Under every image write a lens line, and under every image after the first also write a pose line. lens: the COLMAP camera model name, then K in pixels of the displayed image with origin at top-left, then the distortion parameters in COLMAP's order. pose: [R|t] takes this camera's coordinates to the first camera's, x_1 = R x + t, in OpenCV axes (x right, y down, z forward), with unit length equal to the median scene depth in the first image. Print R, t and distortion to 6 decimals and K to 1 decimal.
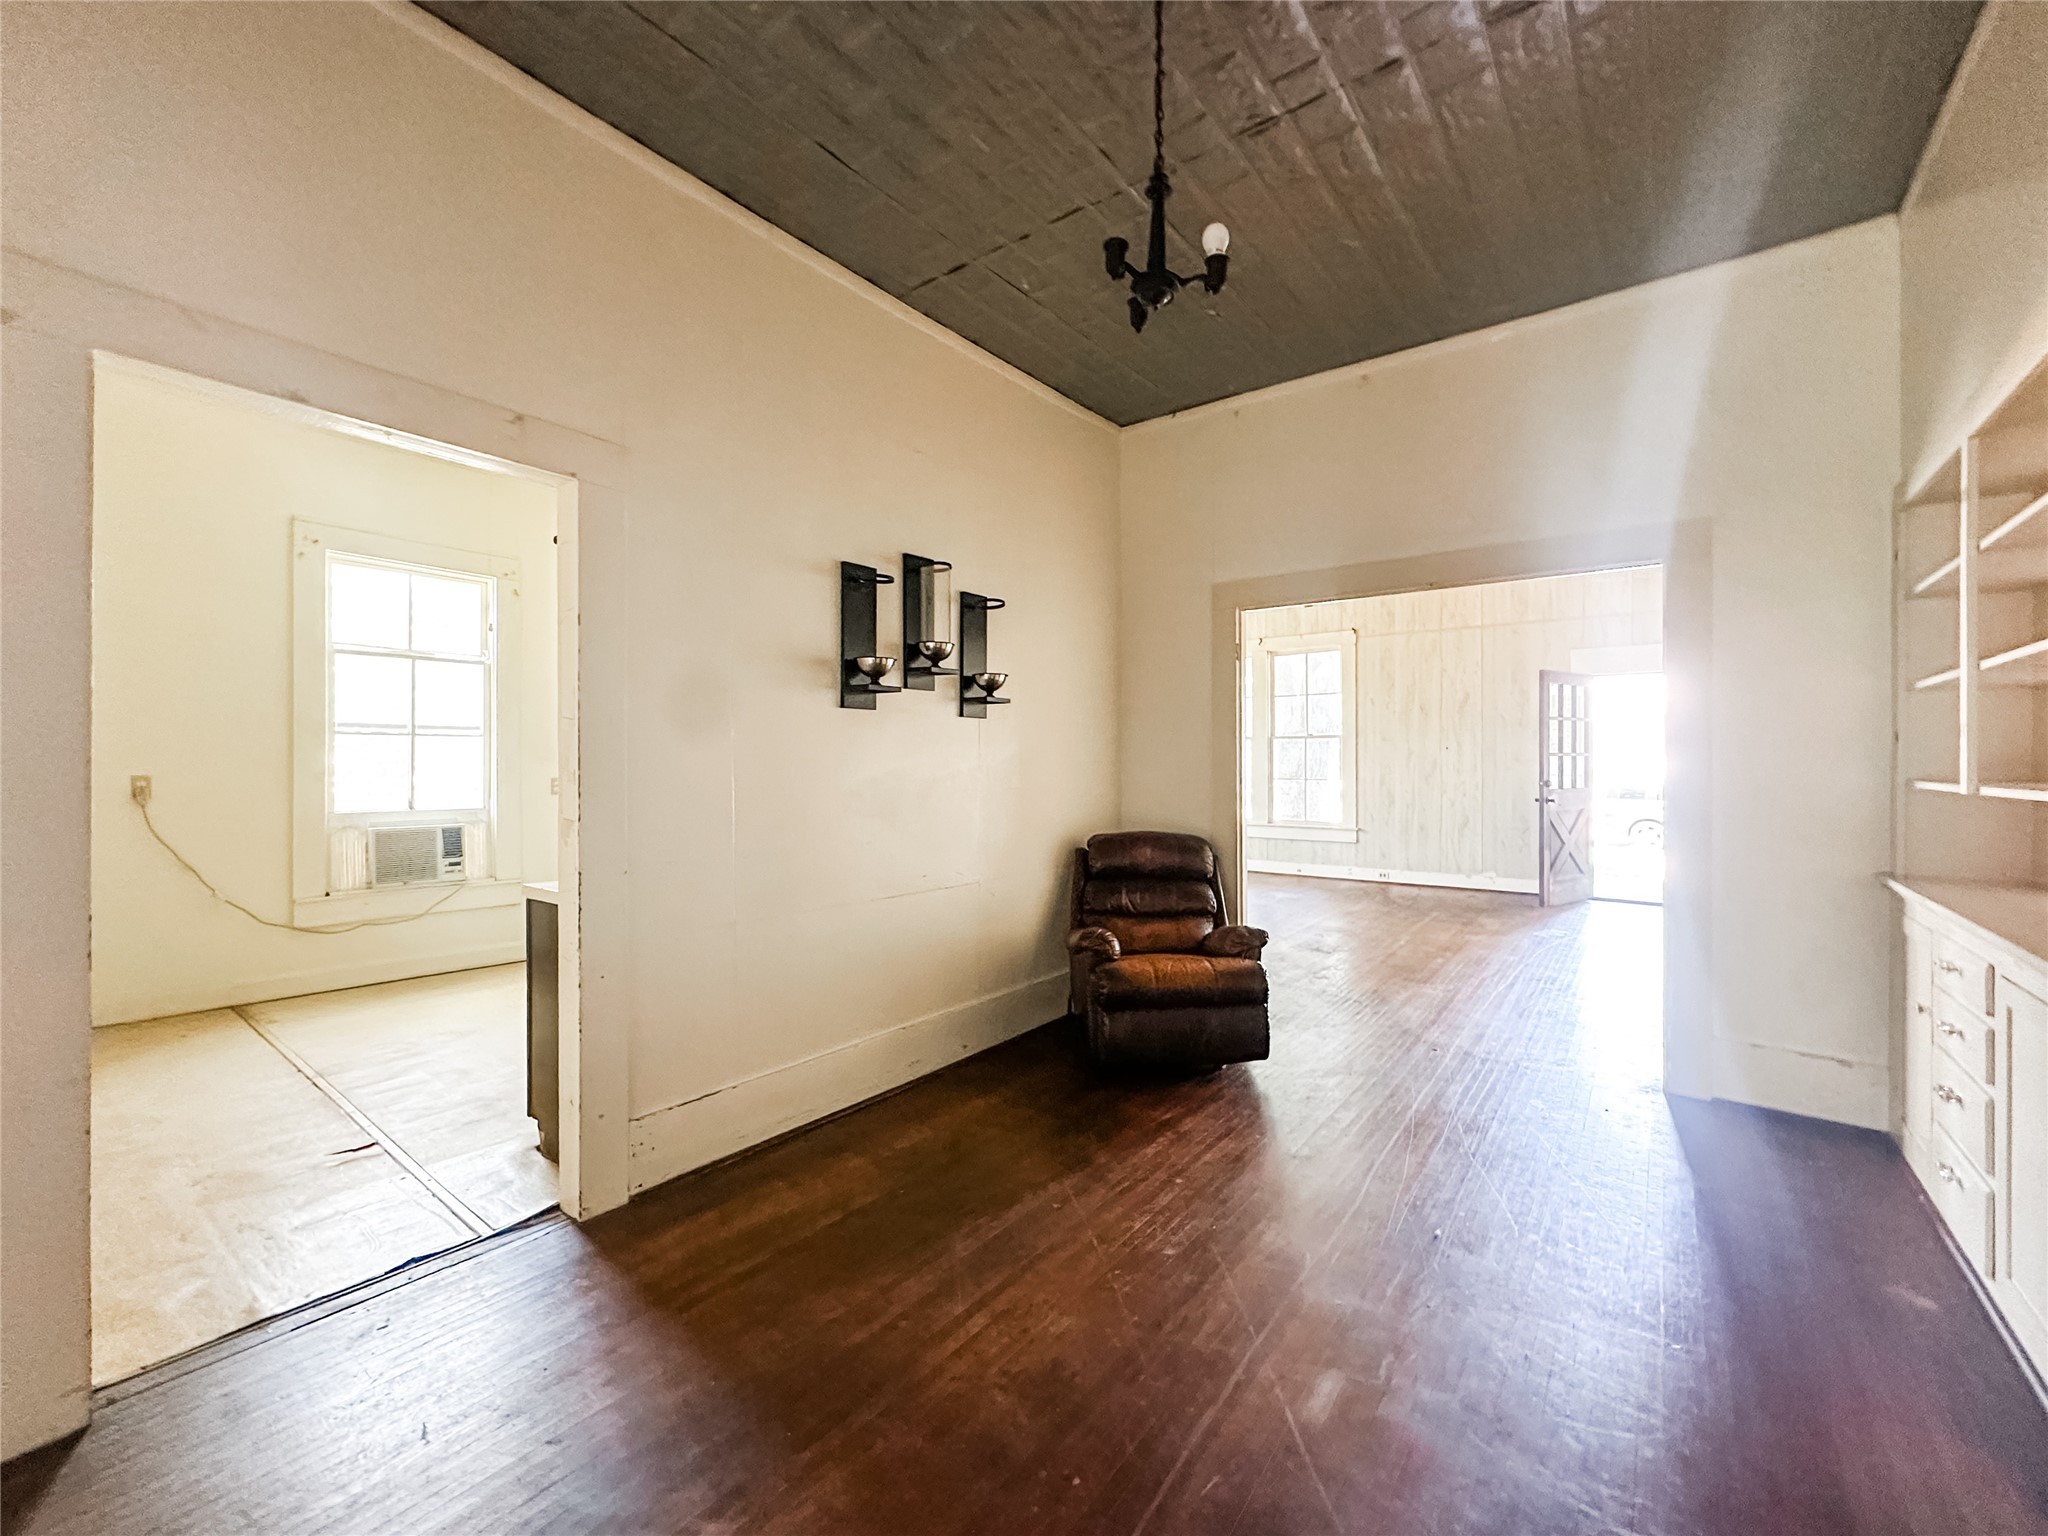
lens RADIAL K [[827.4, 0, 1073.0], [0, 827.4, 765.1], [0, 0, 1]] dist [-0.005513, -0.000214]
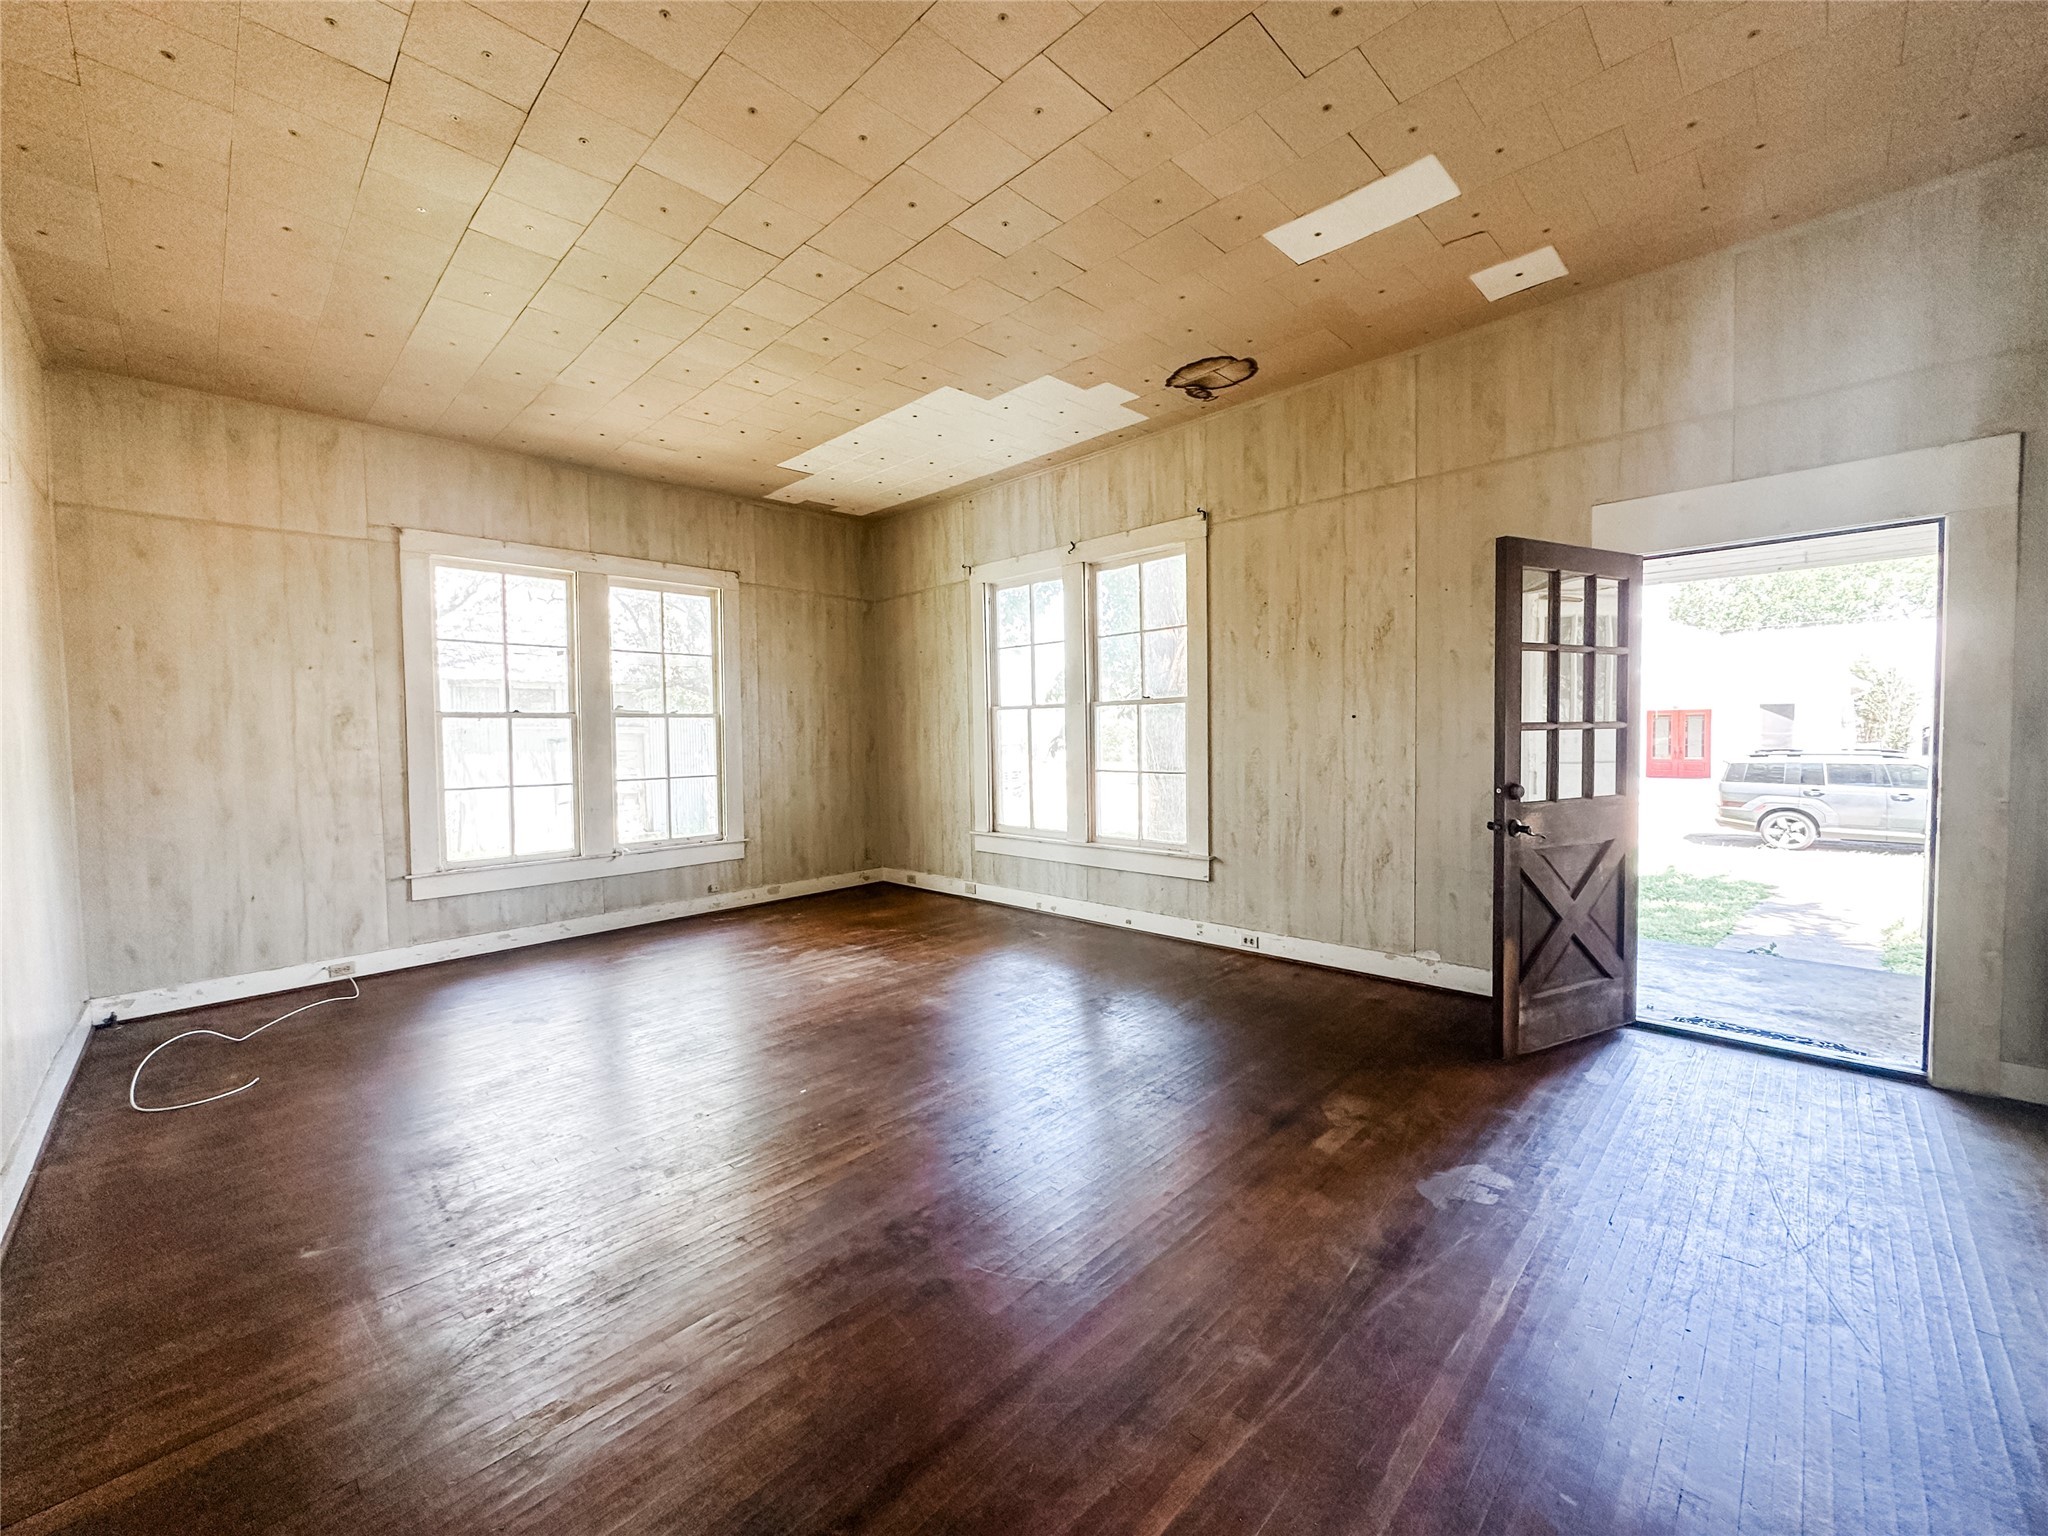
lens RADIAL K [[827.4, 0, 1012.7], [0, 827.4, 776.1], [0, 0, 1]] dist [-0.005513, -0.000214]
pose [[0.987750, -0.004313, -0.155987, 0.318952], [0.010728, 0.999130, 0.040302, -0.006041], [0.155677, -0.041482, 0.986937, 0.434801]]
